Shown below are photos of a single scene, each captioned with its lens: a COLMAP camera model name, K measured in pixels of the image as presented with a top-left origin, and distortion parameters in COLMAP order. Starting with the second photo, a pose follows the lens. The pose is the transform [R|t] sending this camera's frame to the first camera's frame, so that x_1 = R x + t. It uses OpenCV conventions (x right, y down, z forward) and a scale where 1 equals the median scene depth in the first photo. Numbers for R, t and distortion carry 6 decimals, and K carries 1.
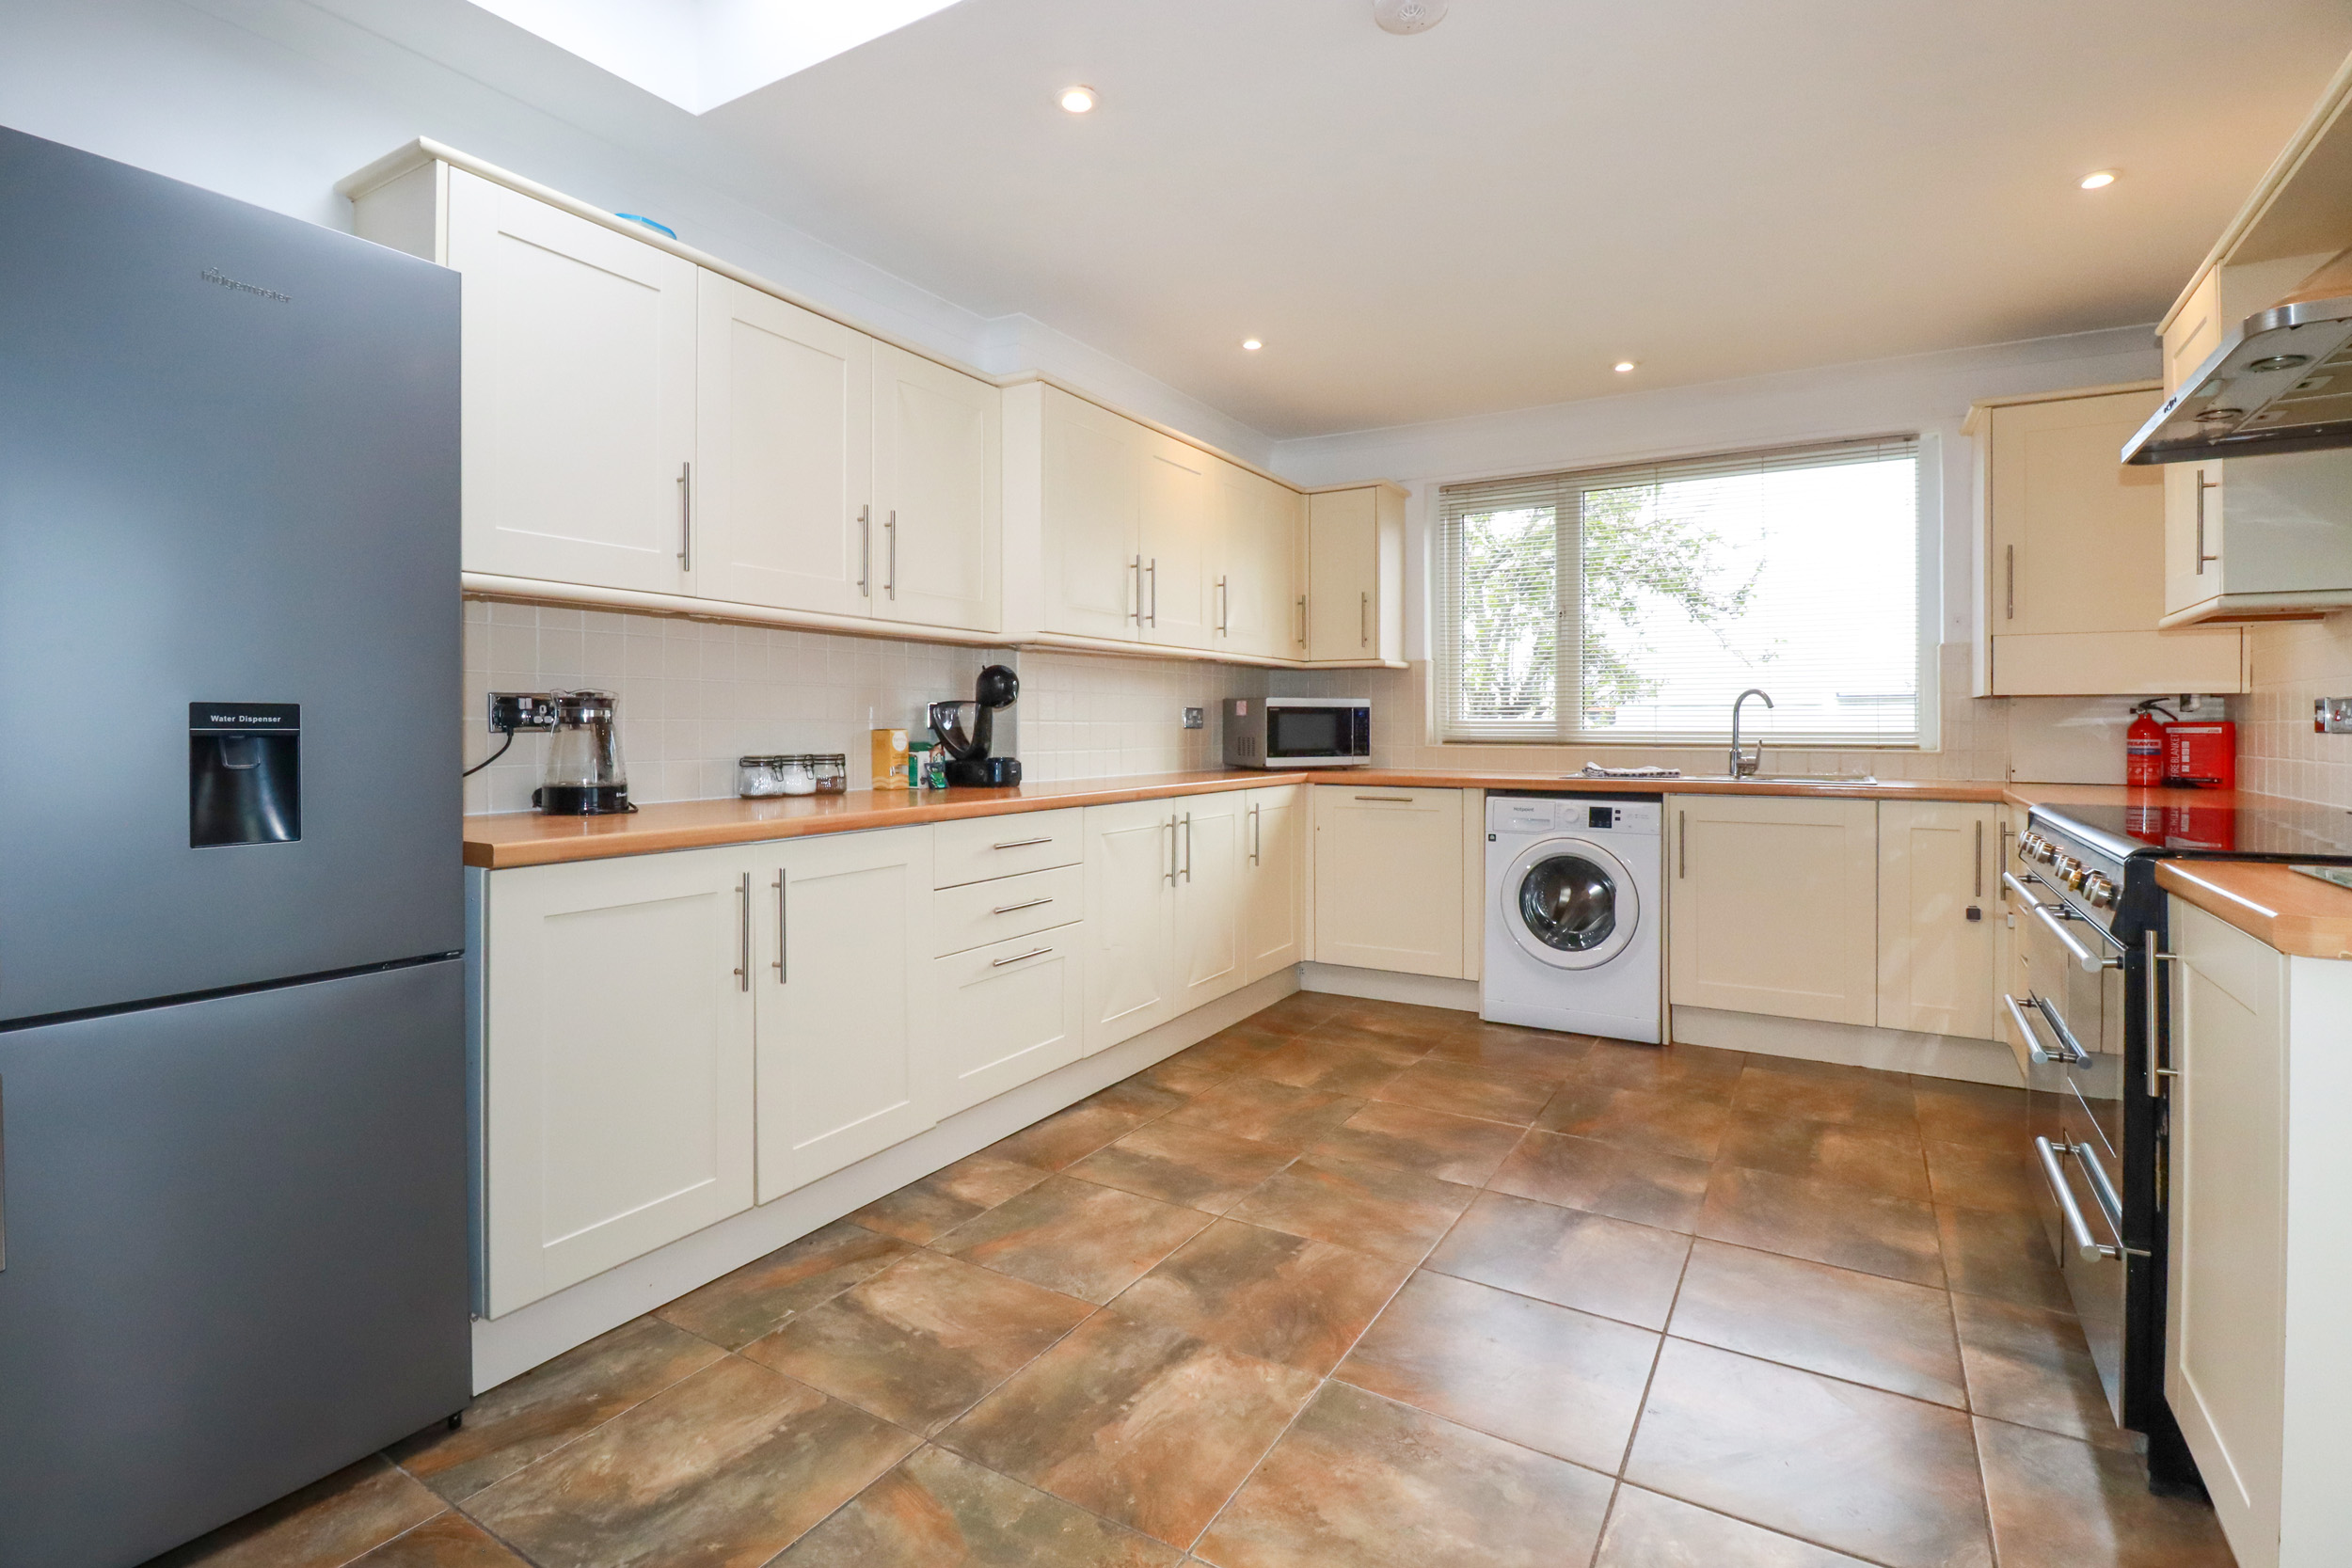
lens RADIAL K [[1113.5, 0, 1171.0], [0, 1113.5, 728.5], [0, 0, 1]] dist [0.001131, -0.011438]
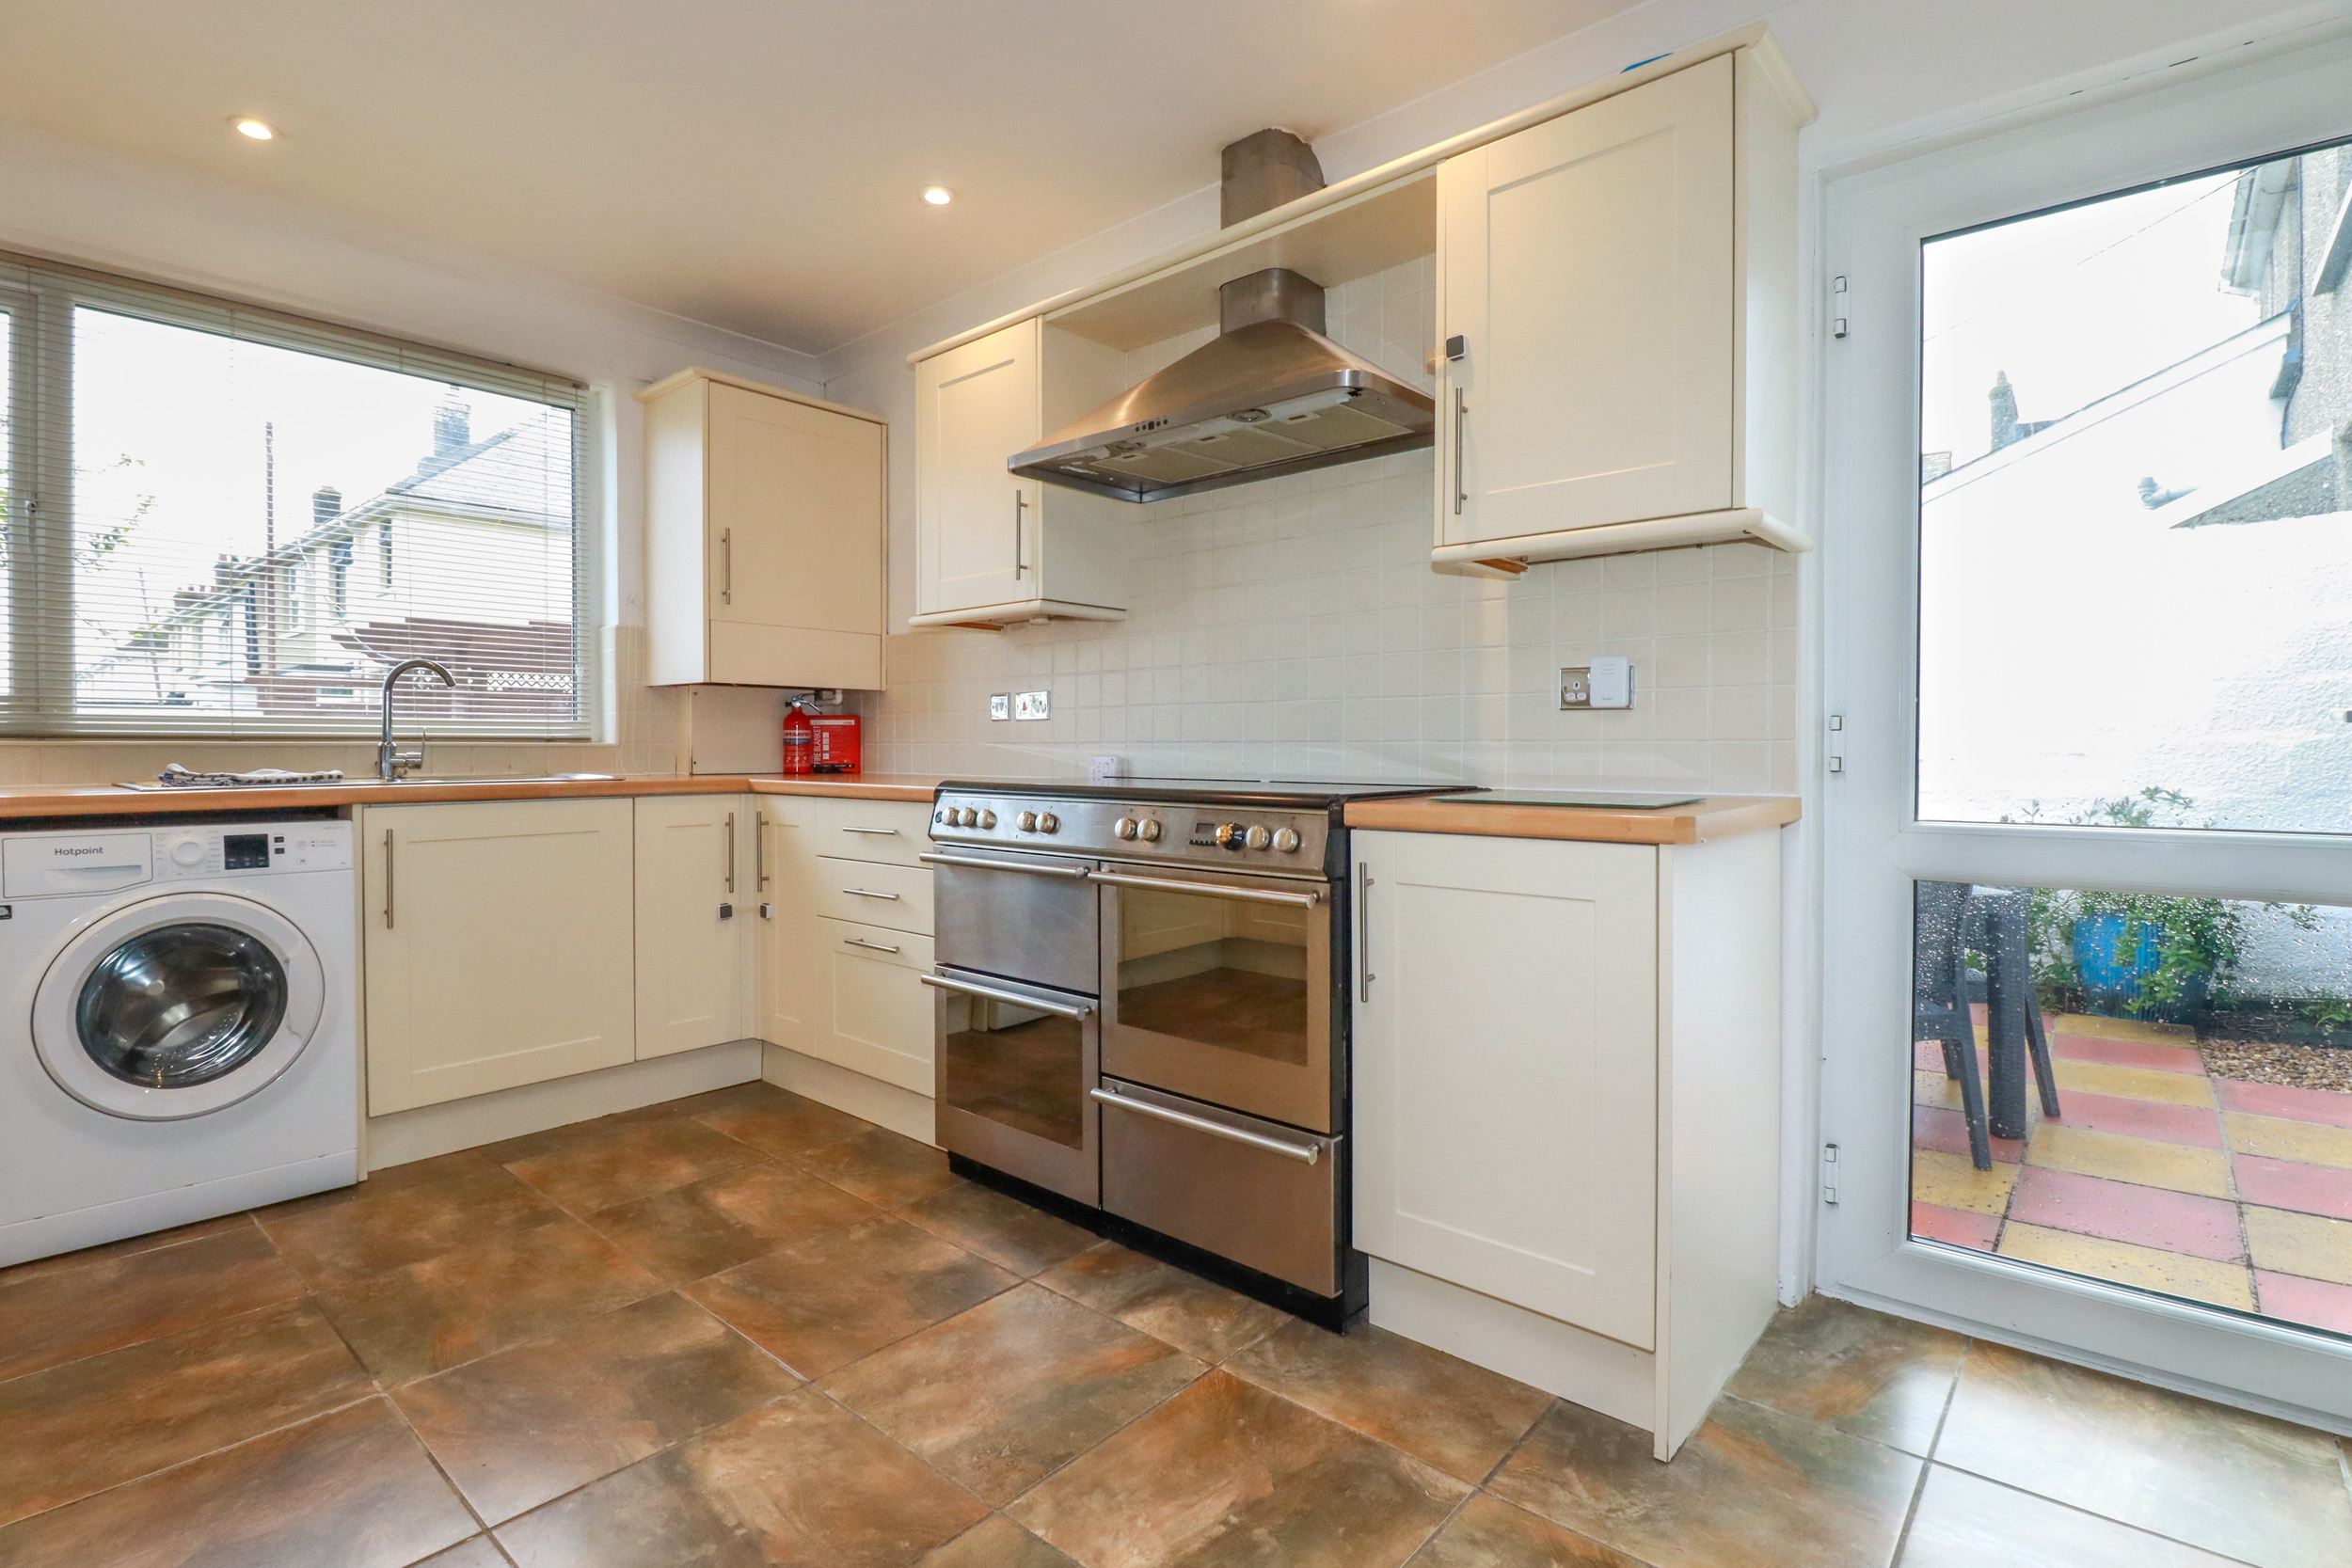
lens RADIAL K [[1116.6, 0, 1186.0], [0, 1116.6, 760.4], [0, 0, 1]] dist [0.000746, -0.011447]
pose [[0.162710, -0.013664, 0.986579, -0.166895], [0.000611, 0.999905, 0.013748, 0.028130], [-0.986674, -0.001634, 0.162702, 0.507768]]
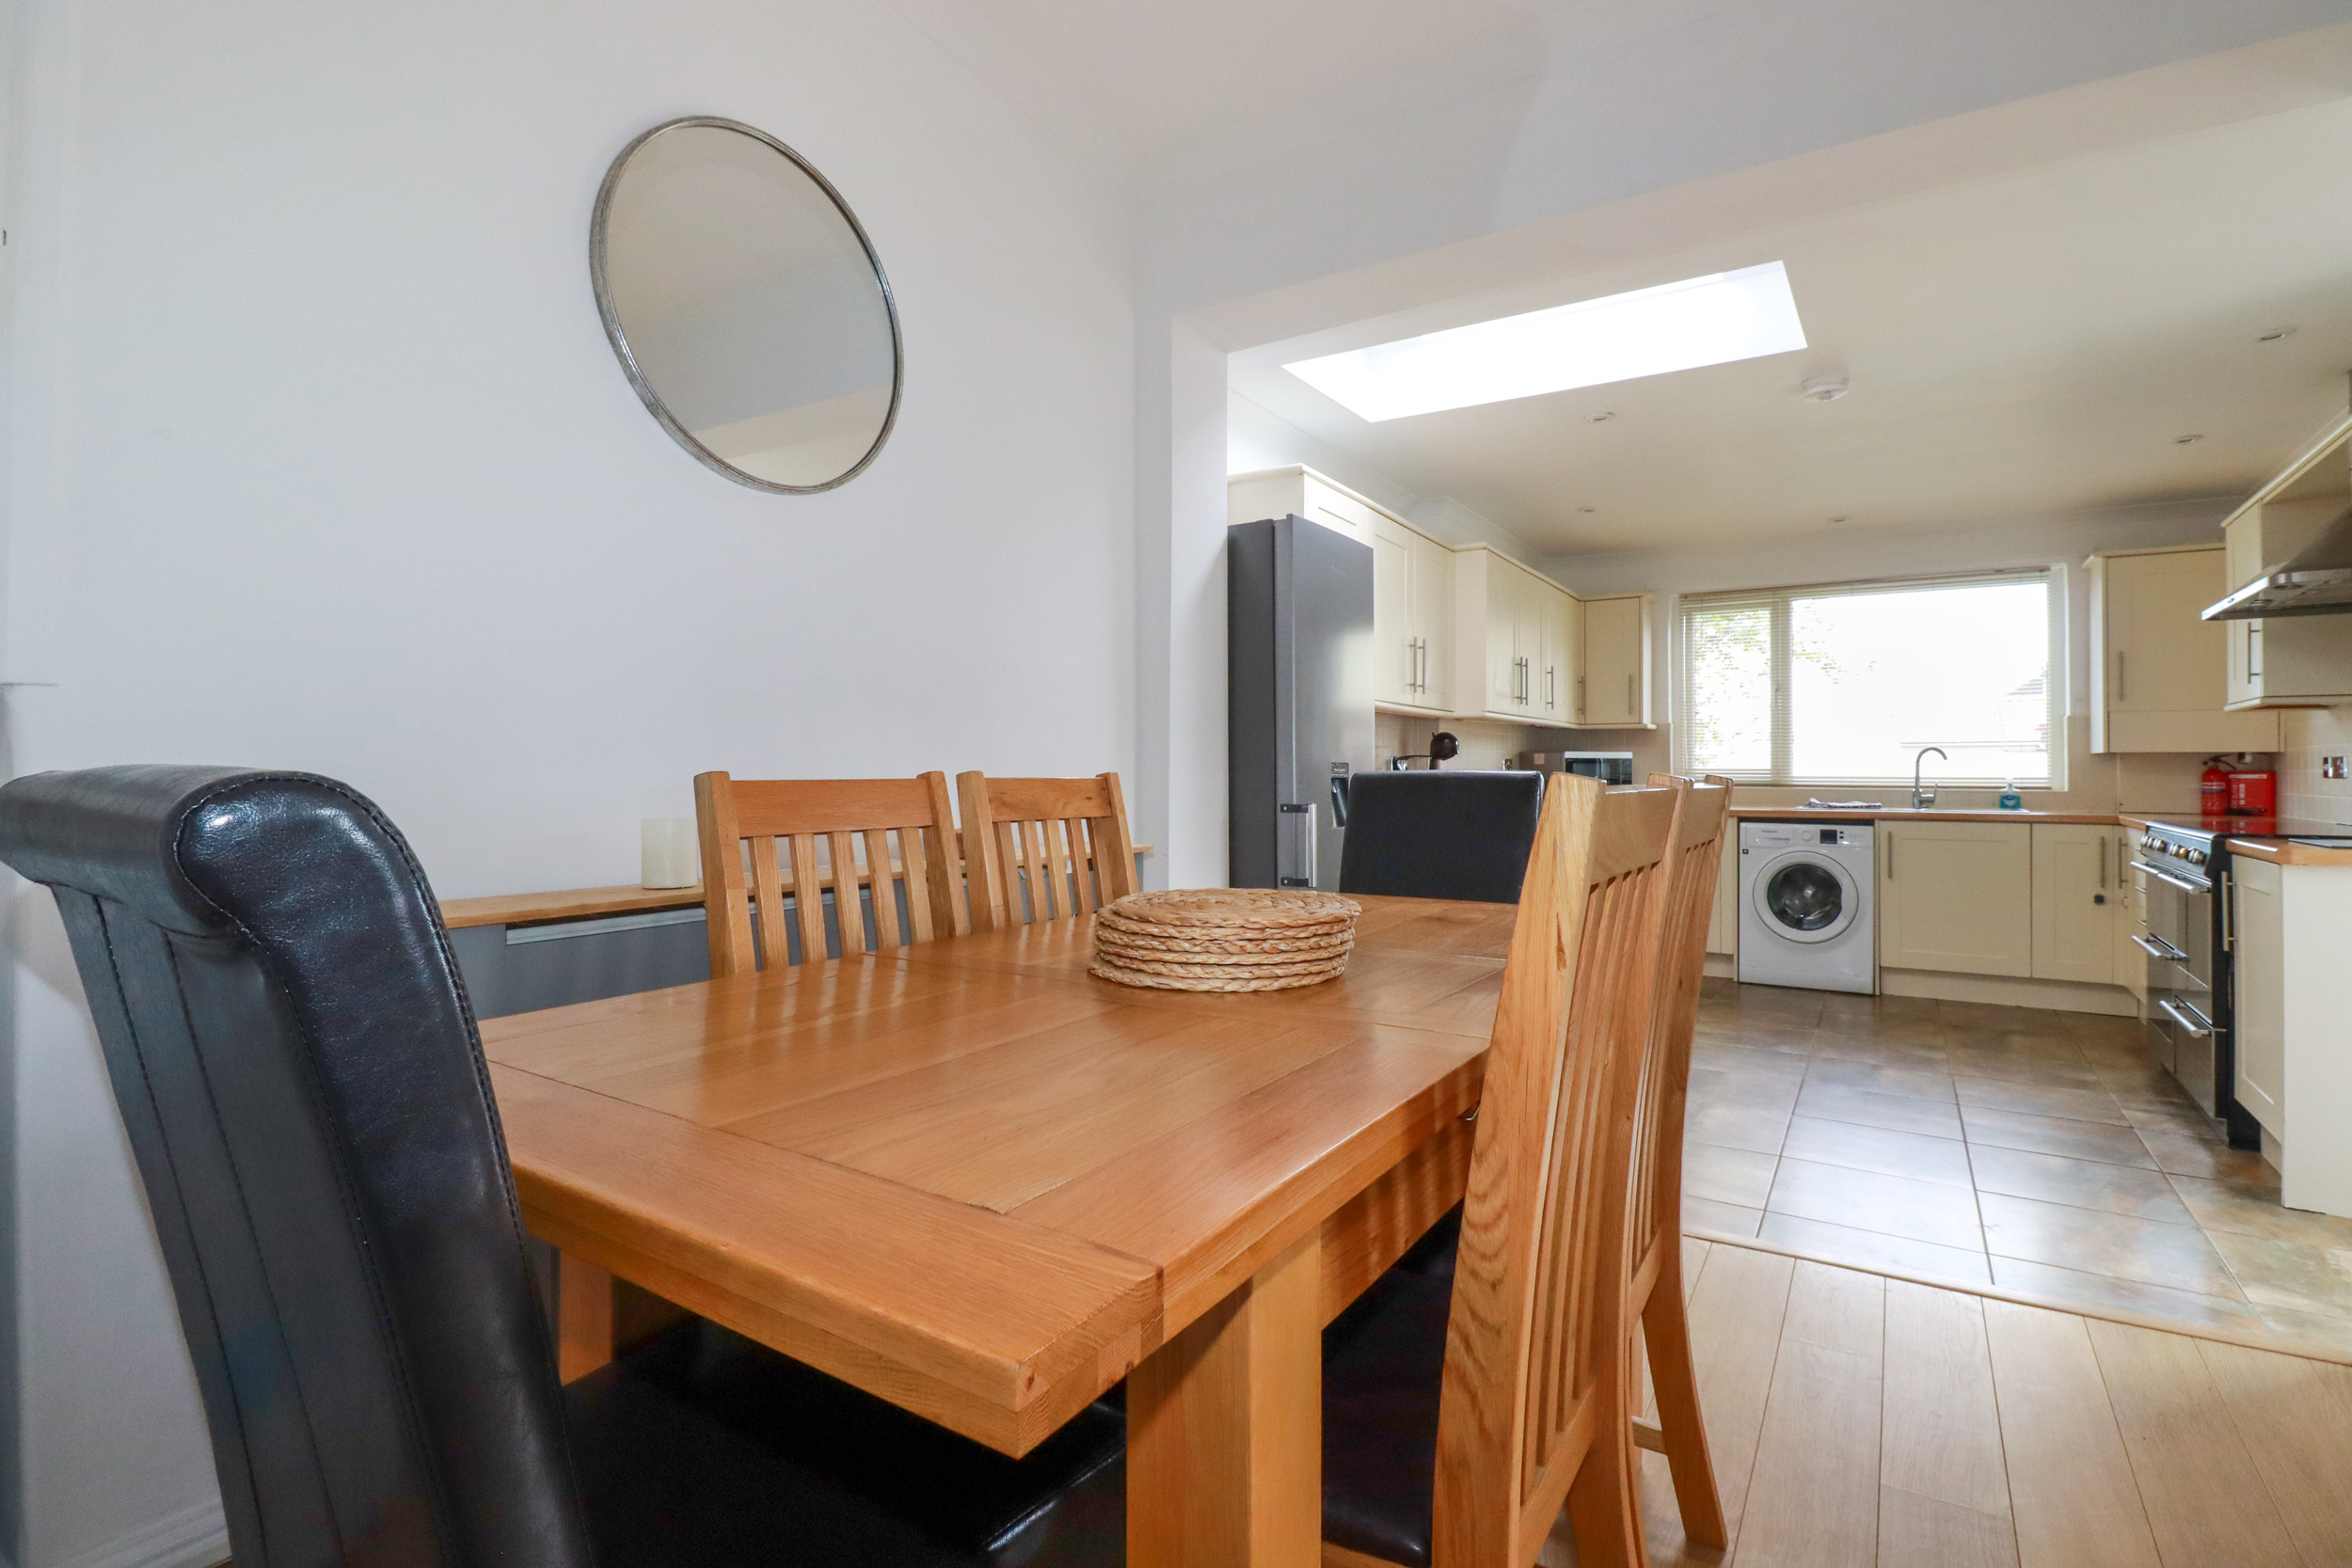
lens RADIAL K [[1116.6, 0, 1186.0], [0, 1116.6, 760.4], [0, 0, 1]] dist [0.000746, -0.011447]
pose [[0.999779, 0.001424, -0.020996, -0.525681], [-0.001661, 0.999935, -0.011270, -0.000694], [0.020979, 0.011303, 0.999716, -0.578481]]
